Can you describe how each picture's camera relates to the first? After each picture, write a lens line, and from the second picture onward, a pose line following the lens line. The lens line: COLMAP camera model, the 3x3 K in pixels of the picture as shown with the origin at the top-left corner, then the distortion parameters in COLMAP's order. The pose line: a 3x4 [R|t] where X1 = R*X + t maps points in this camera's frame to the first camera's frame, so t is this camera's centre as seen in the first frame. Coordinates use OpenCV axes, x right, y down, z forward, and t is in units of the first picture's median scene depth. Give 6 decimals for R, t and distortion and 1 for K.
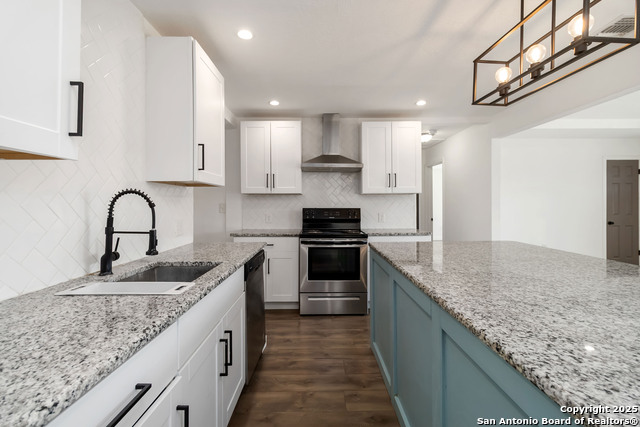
lens RADIAL K [[301.5, 0, 321.5], [0, 301.5, 204.1], [0, 0, 1]] dist [0.000300, 0.000056]
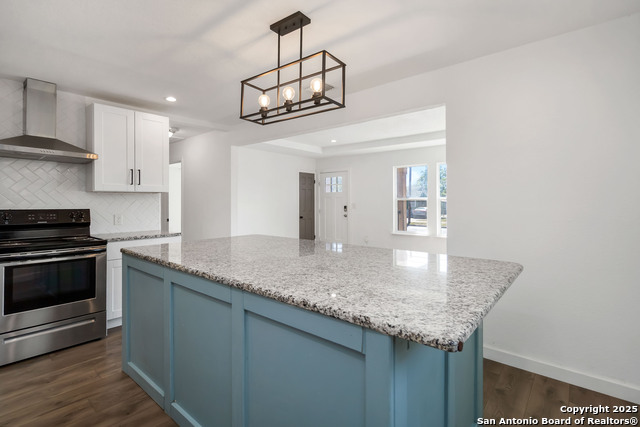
lens RADIAL K [[308.2, 0, 320.6], [0, 308.2, 201.5], [0, 0, 1]] dist [0.002051, 0.000439]
pose [[0.650089, 0.004630, 0.759844, -0.100895], [0.000436, 0.999979, -0.006466, -0.000832], [-0.759858, 0.004535, 0.650073, -0.004143]]
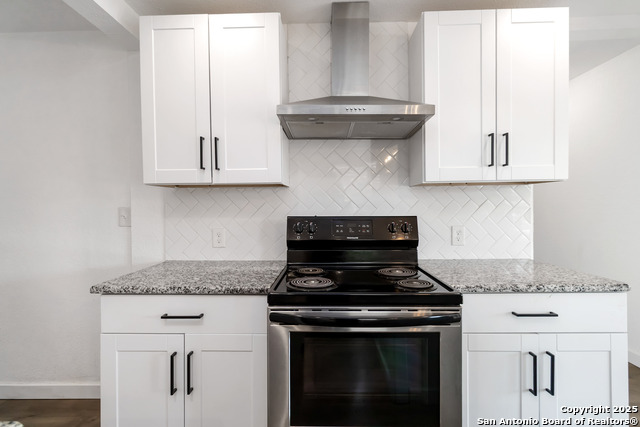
lens RADIAL K [[301.5, 0, 321.5], [0, 301.5, 204.1], [0, 0, 1]] dist [0.000300, 0.000056]
pose [[0.999548, -0.005730, -0.029498, 0.001108], [0.005435, 0.999935, -0.010062, -0.000510], [0.029554, 0.009897, 0.999514, 0.576317]]
